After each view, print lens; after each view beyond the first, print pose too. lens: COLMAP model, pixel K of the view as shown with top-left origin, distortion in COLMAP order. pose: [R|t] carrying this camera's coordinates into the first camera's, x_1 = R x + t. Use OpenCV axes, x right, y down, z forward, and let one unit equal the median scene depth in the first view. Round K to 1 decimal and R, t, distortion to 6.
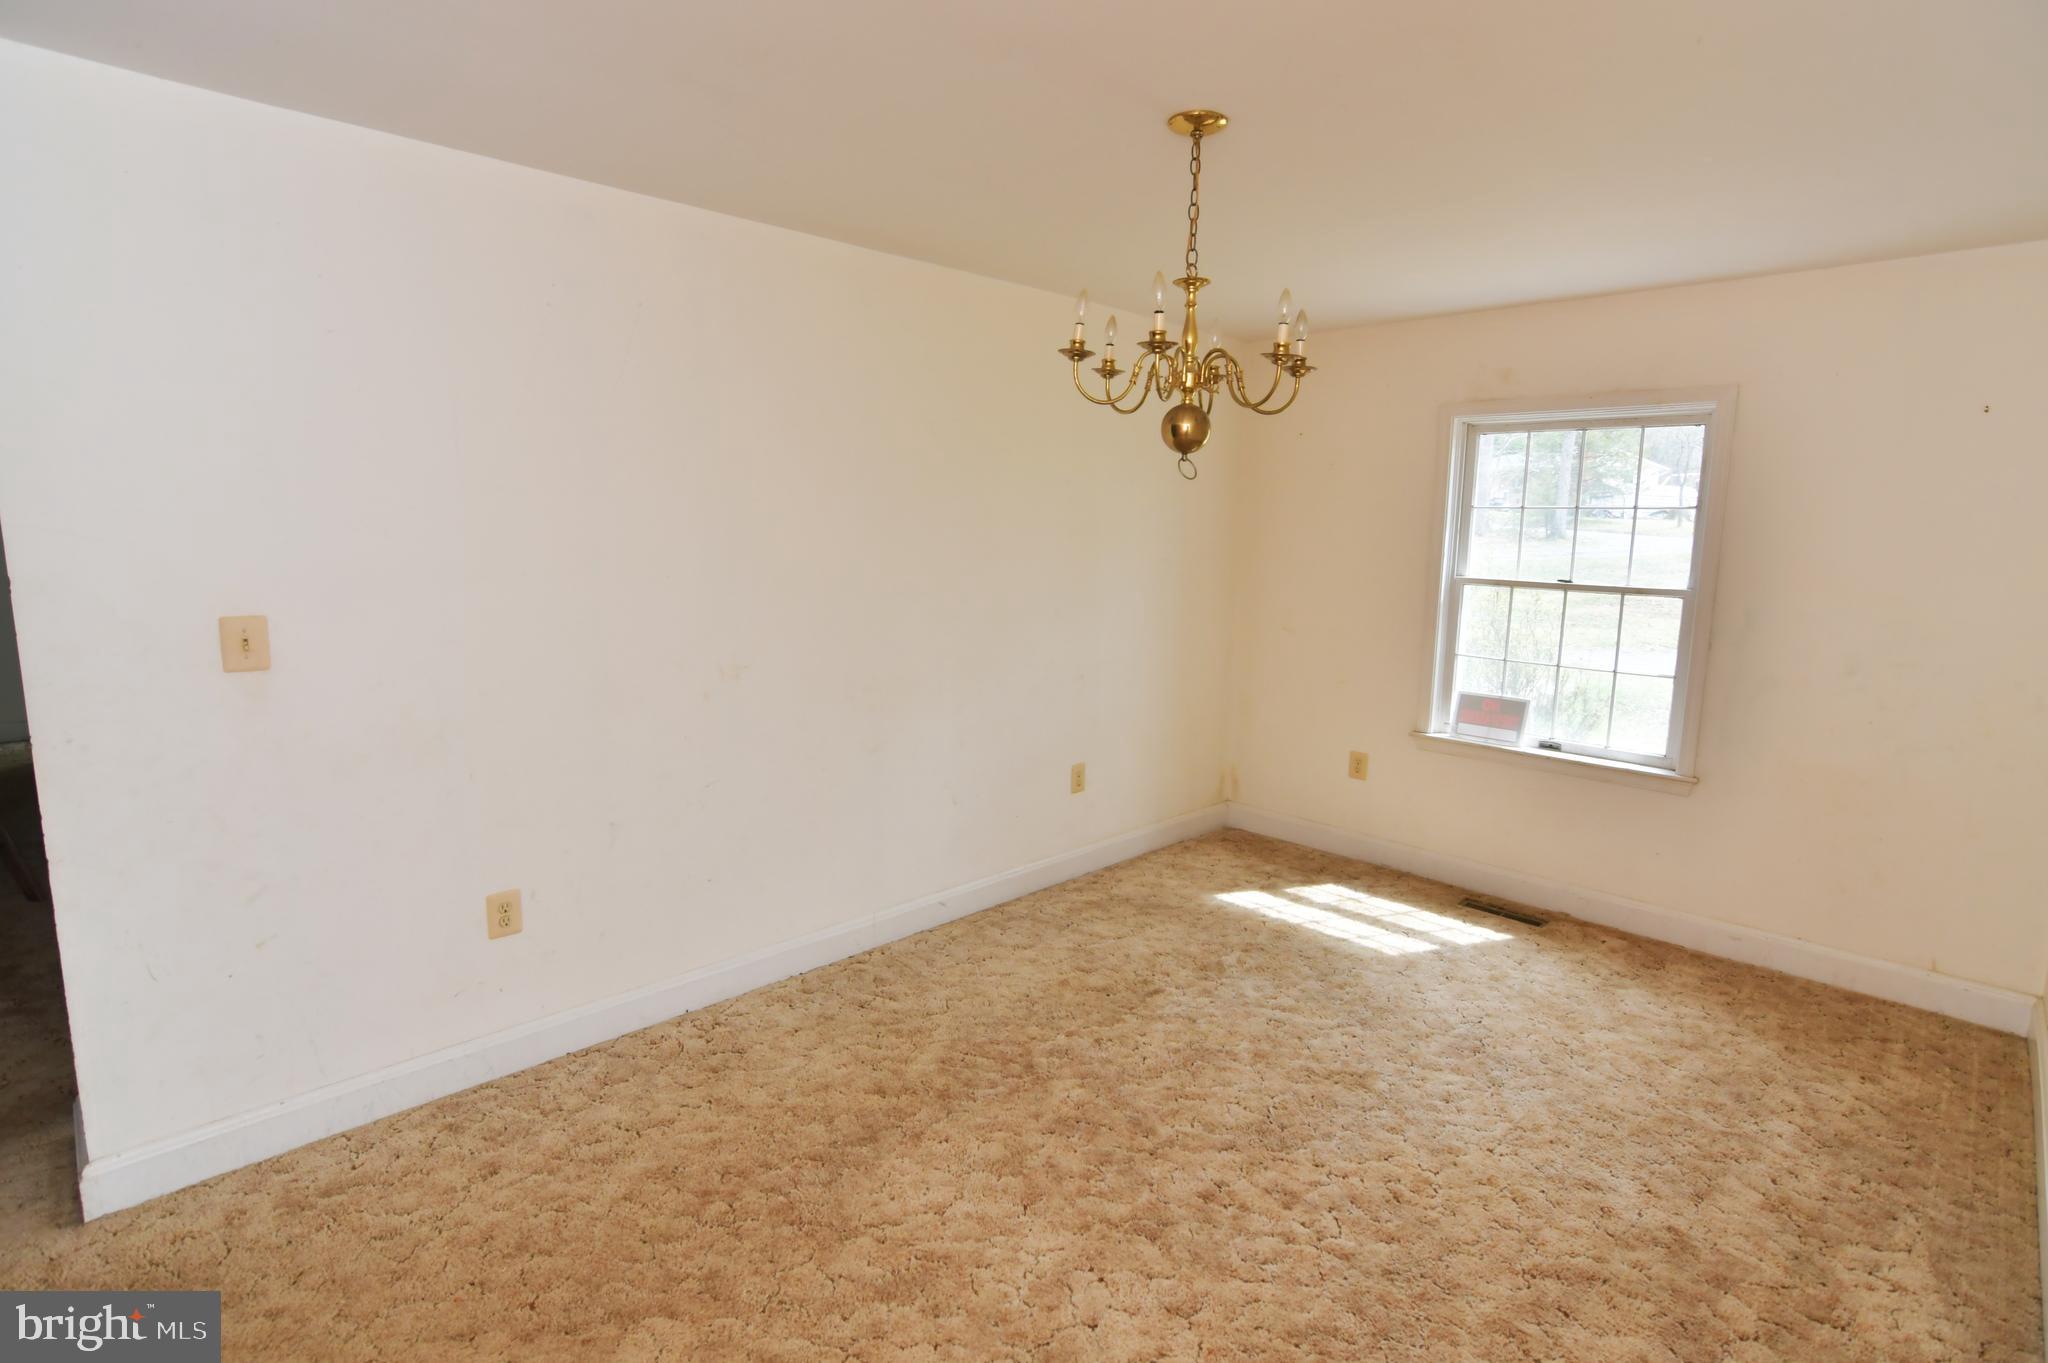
lens RADIAL K [[996.4, 0, 1021.5], [0, 996.4, 669.9], [0, 0, 1]] dist [-0.033584, 0.011883]
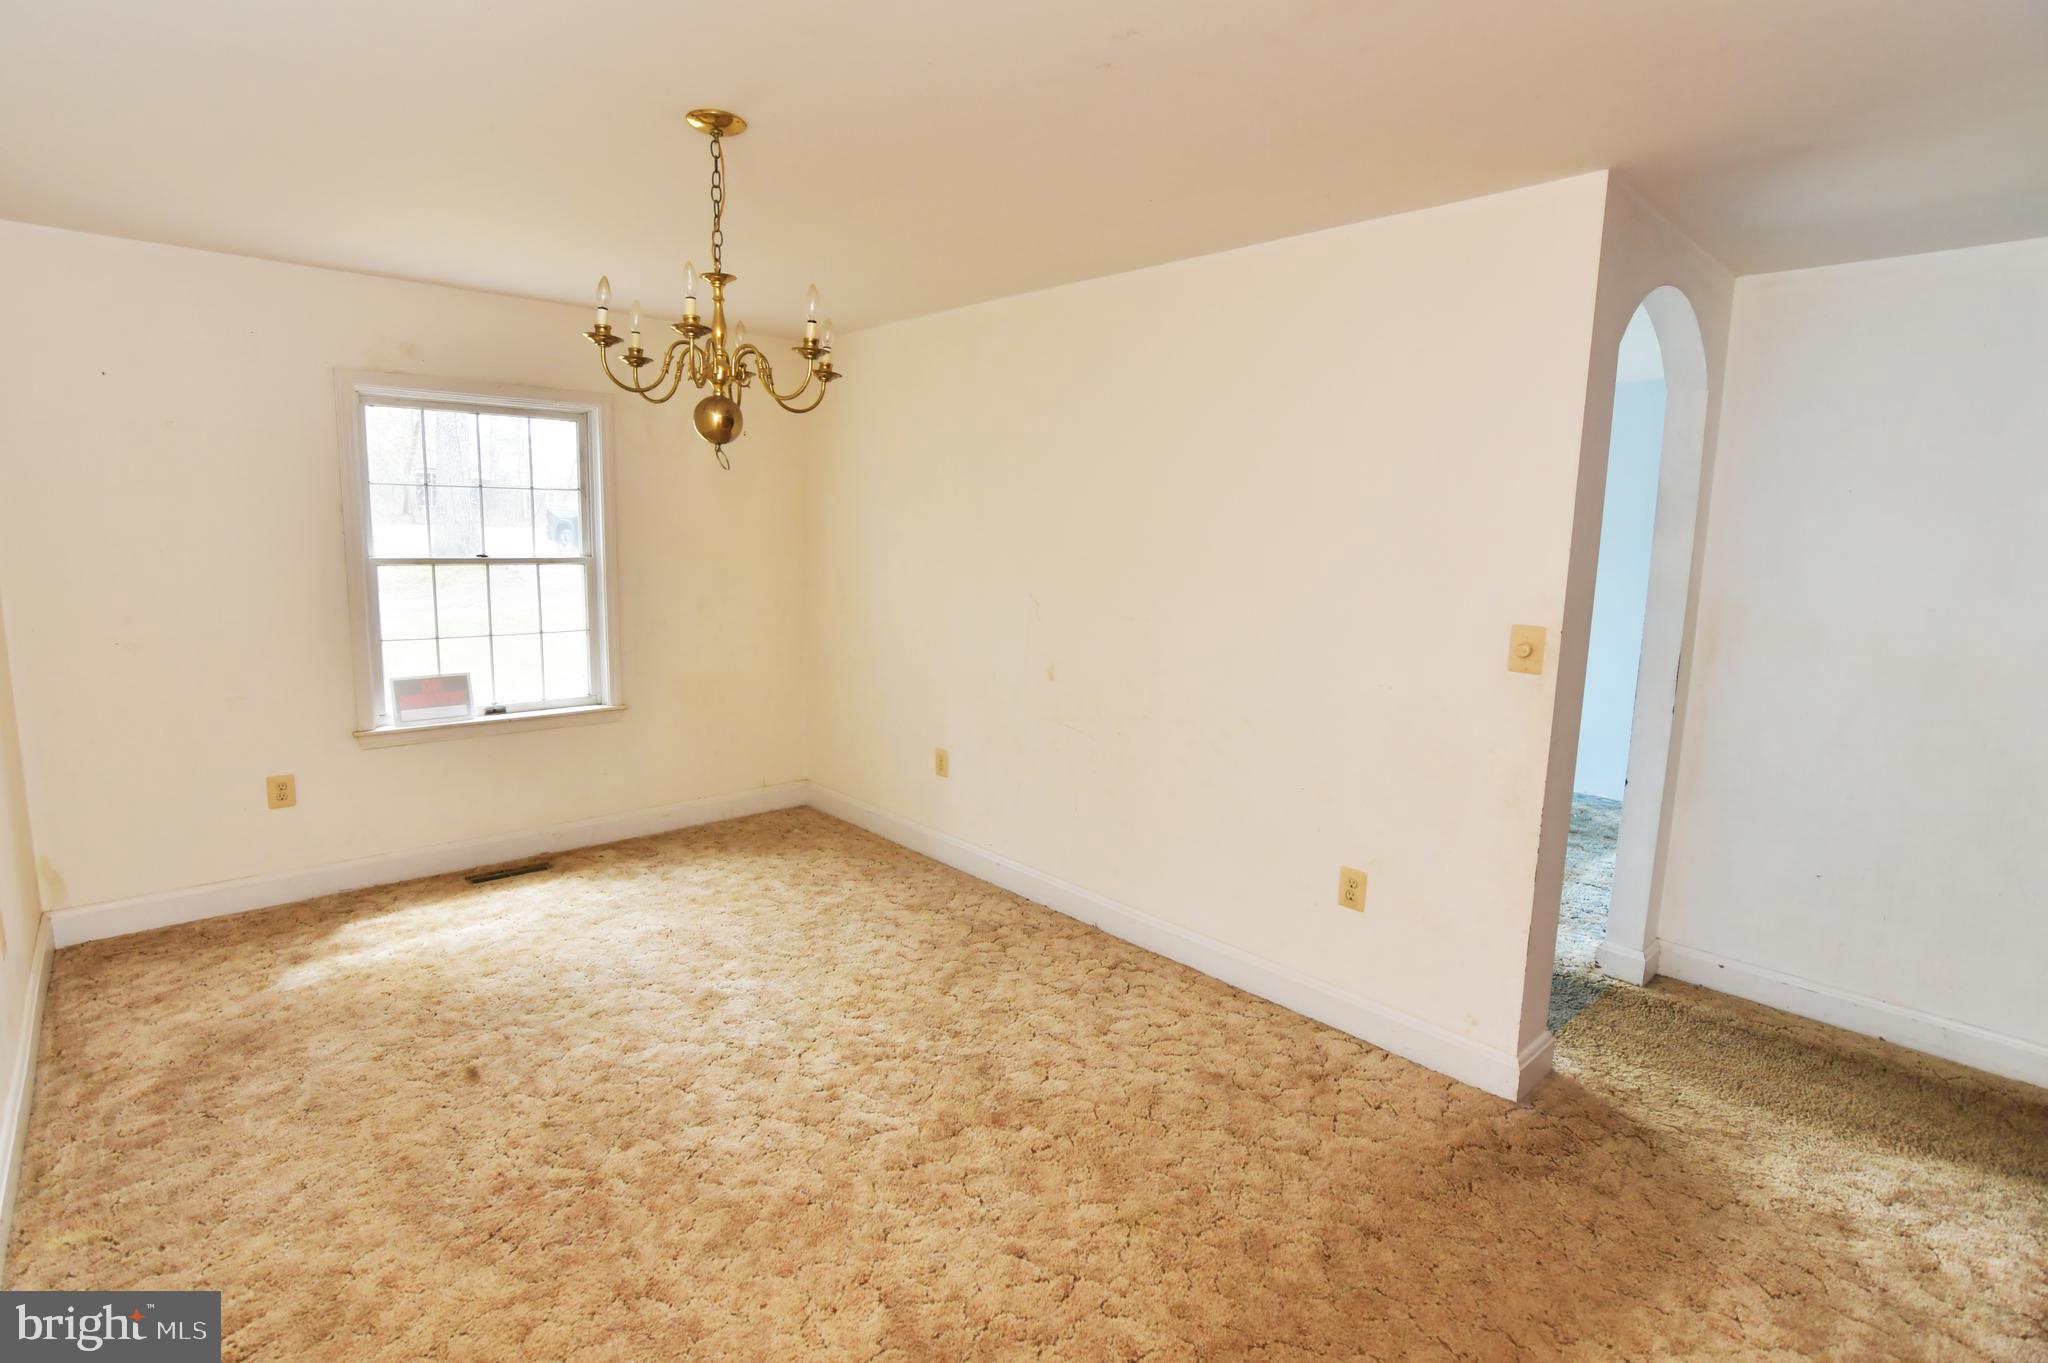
lens RADIAL K [[996.4, 0, 1021.5], [0, 996.4, 669.9], [0, 0, 1]] dist [-0.033584, 0.011883]
pose [[0.040825, -0.161451, 0.986036, -0.541156], [0.123853, 0.980065, 0.155345, -0.068472], [-0.991460, 0.115781, 0.060007, 0.409187]]
